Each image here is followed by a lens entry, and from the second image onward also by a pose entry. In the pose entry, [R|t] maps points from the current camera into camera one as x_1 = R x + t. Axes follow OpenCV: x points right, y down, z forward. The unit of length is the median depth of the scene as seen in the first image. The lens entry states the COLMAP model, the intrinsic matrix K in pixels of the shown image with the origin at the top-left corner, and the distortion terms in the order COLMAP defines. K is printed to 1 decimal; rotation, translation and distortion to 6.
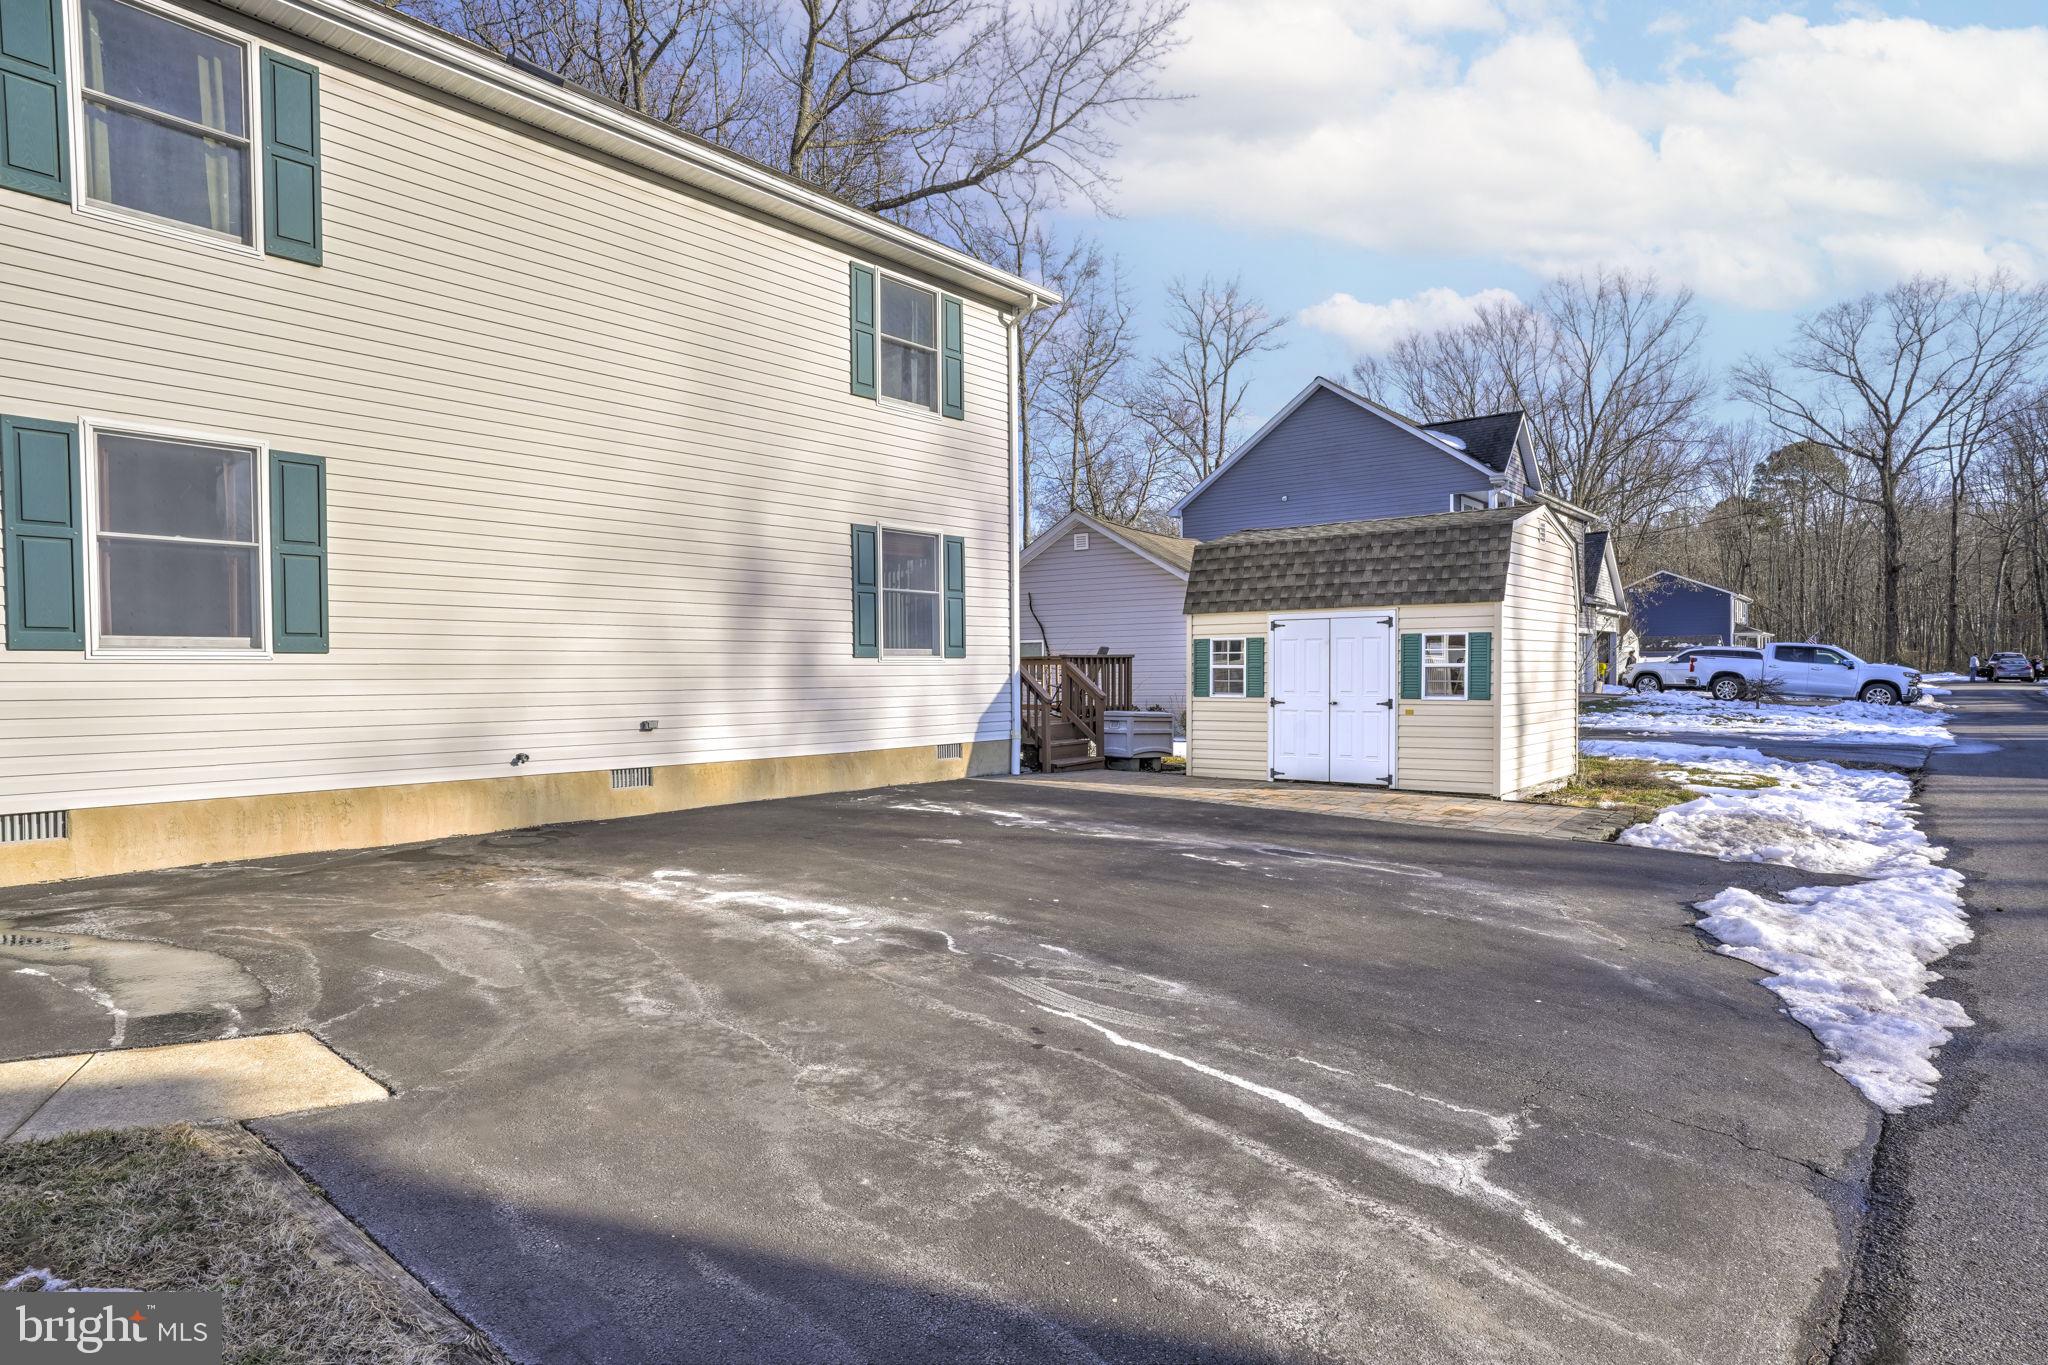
lens RADIAL K [[1090.4, 0, 1024.8], [0, 1090.4, 705.6], [0, 0, 1]] dist [-0.038667, 0.017202]
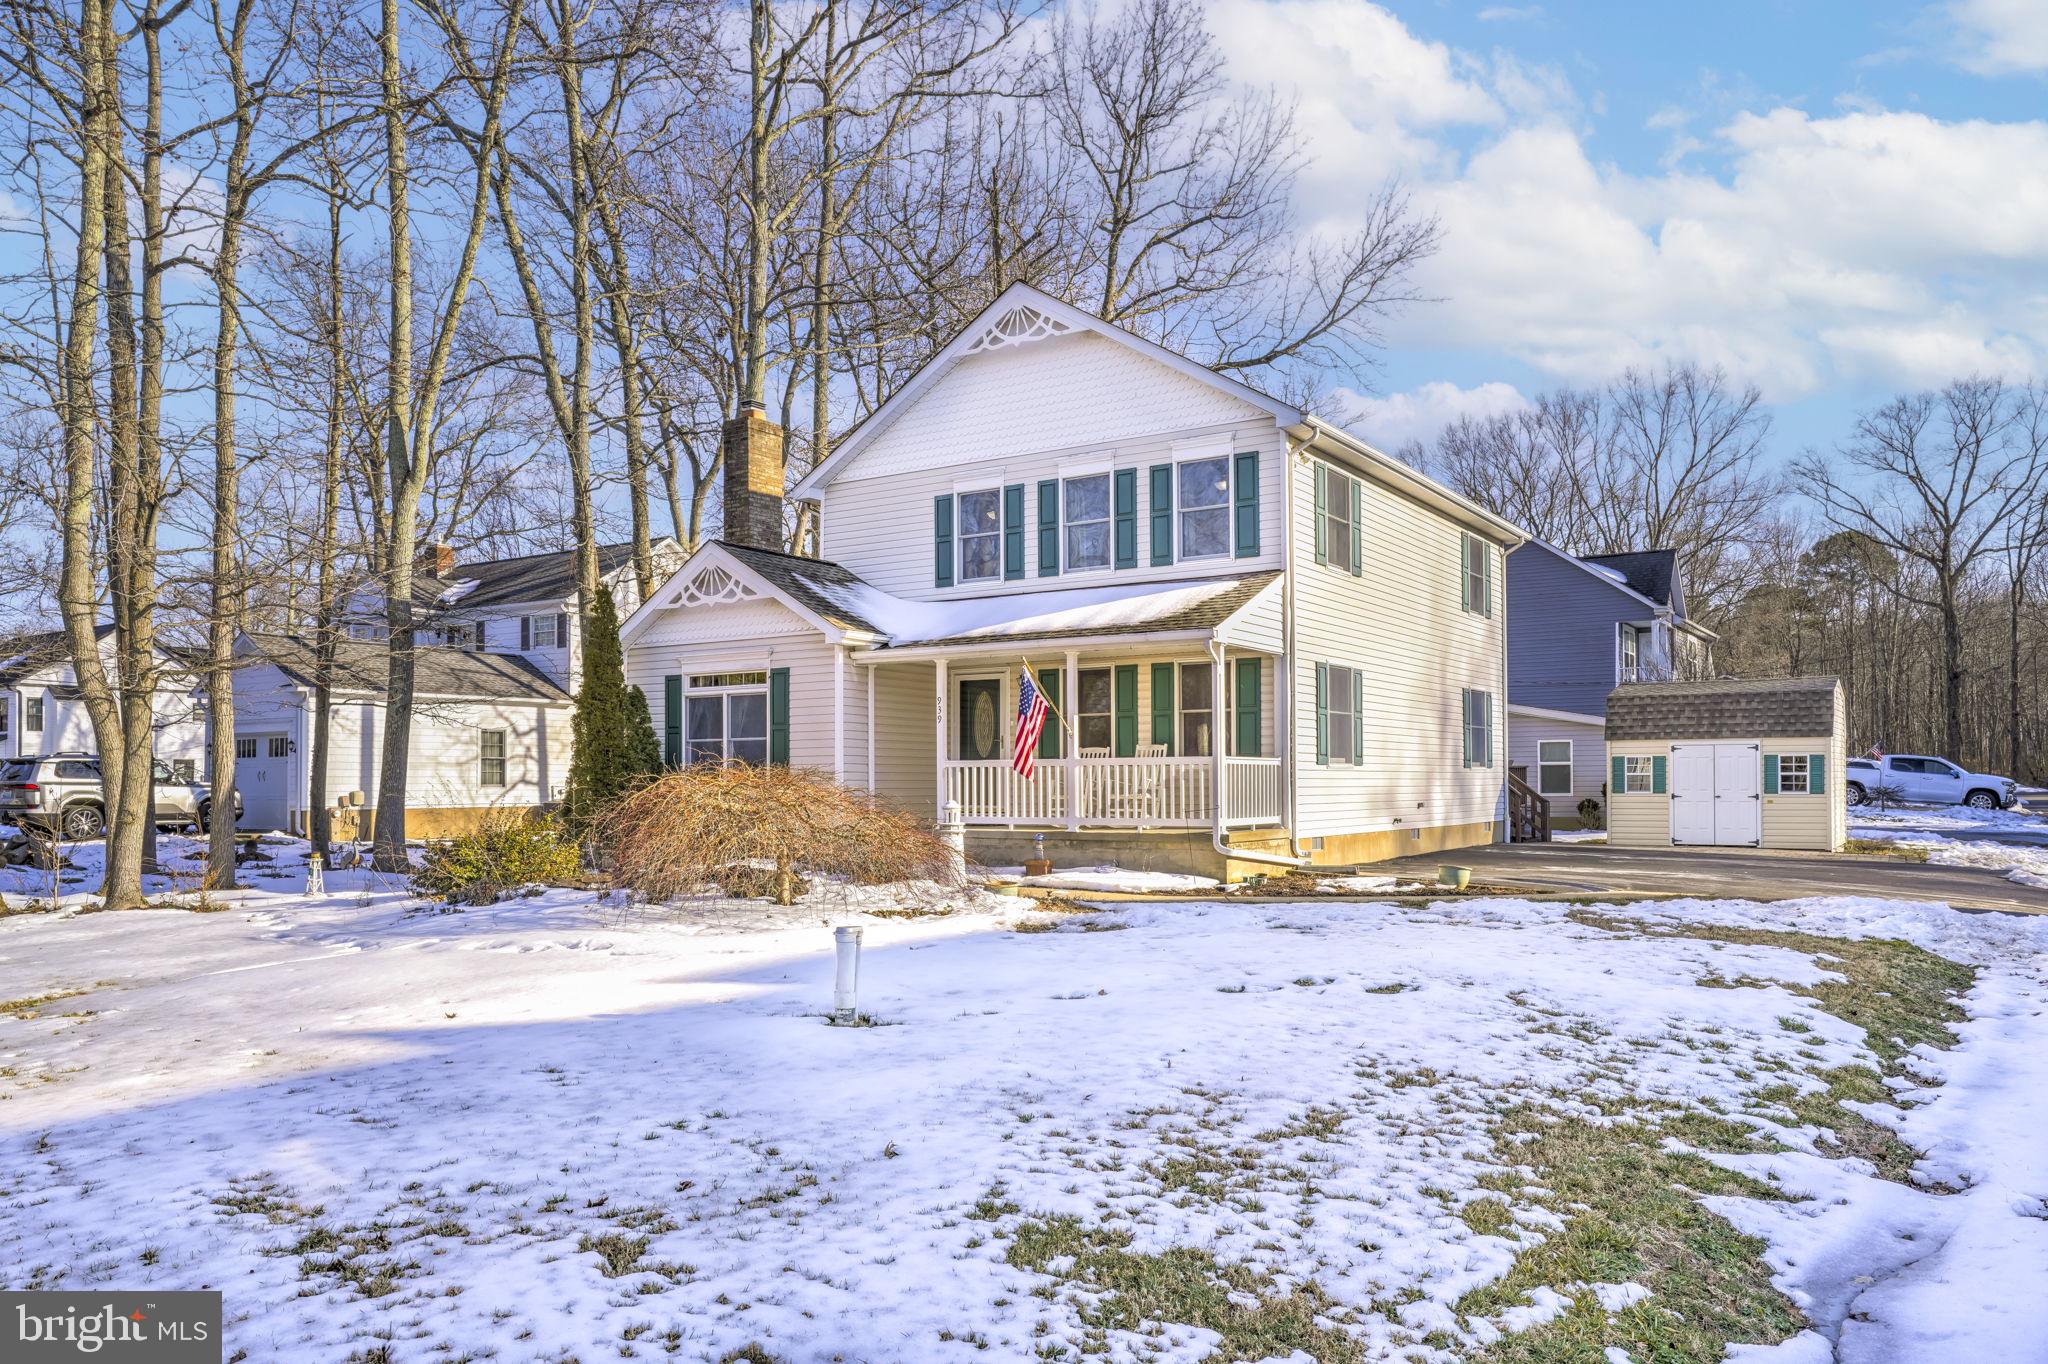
lens RADIAL K [[1437.2, 0, 991.6], [0, 1437.2, 768.4], [0, 0, 1]] dist [-0.001210, 0.005178]
pose [[0.994281, 0.005481, 0.106657, -0.873028], [-0.001280, 0.999222, -0.039419, 0.035366], [-0.106790, 0.039057, 0.993514, -0.872727]]
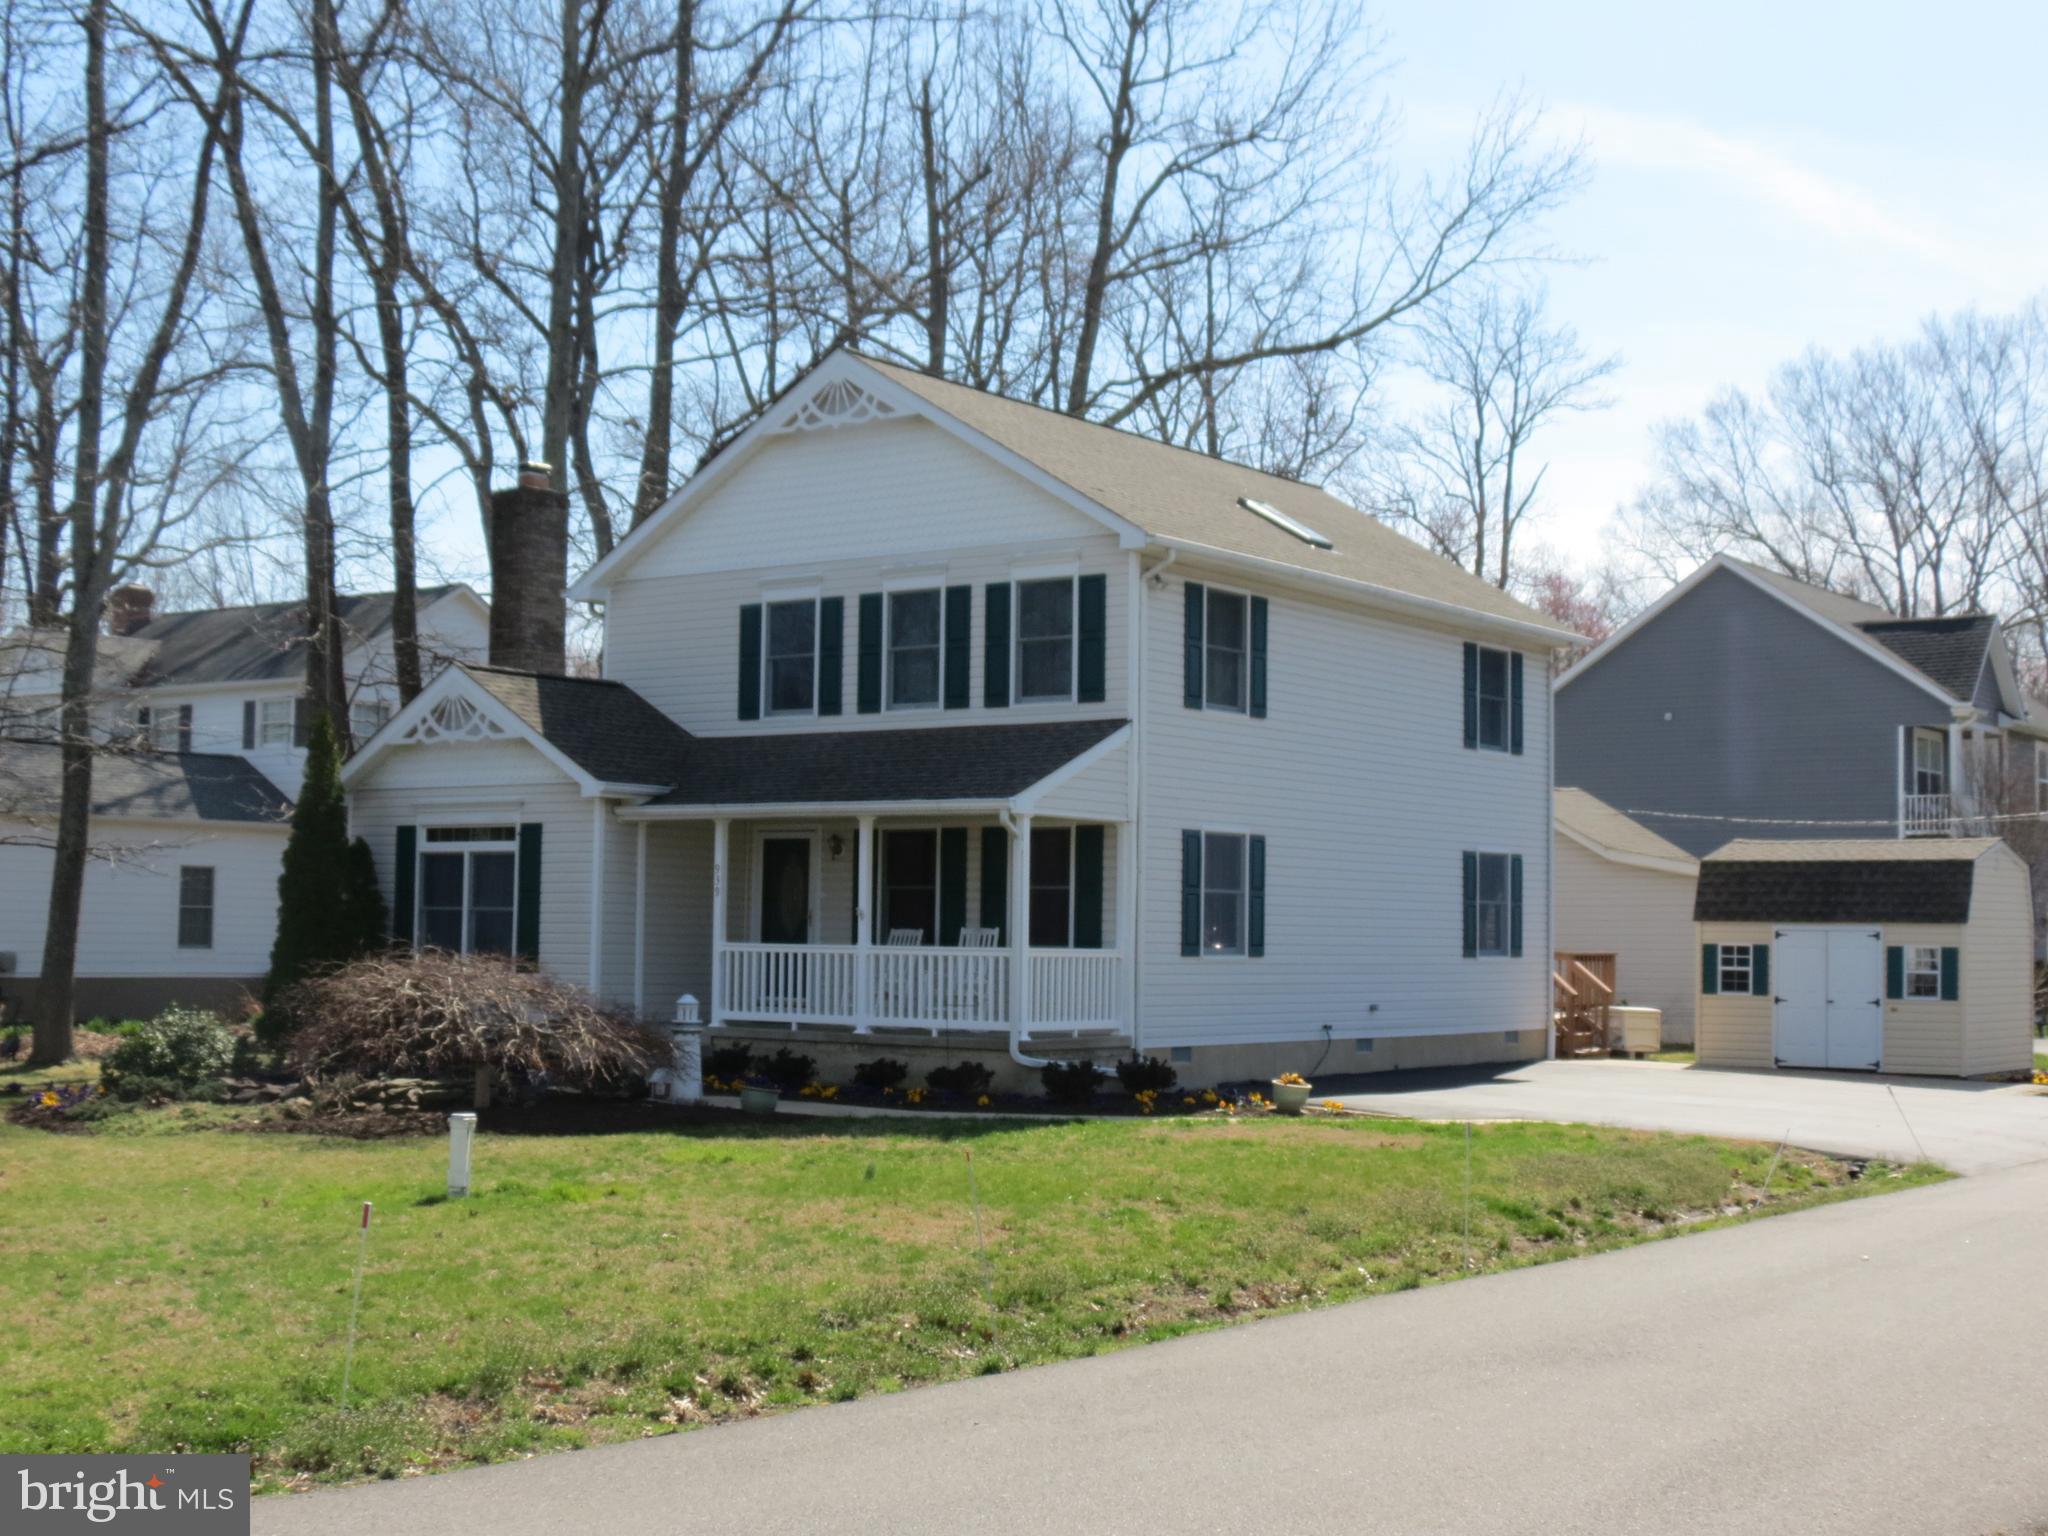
lens RADIAL K [[2644.4, 0, 1024.0], [0, 2644.4, 768.0], [0, 0, 1]] dist [-0.030781, -0.088960]
pose [[0.997413, 0.026562, 0.066794, -0.681034], [-0.020328, 0.995520, -0.092343, 0.023220], [-0.068947, 0.090747, 0.993484, -1.565736]]
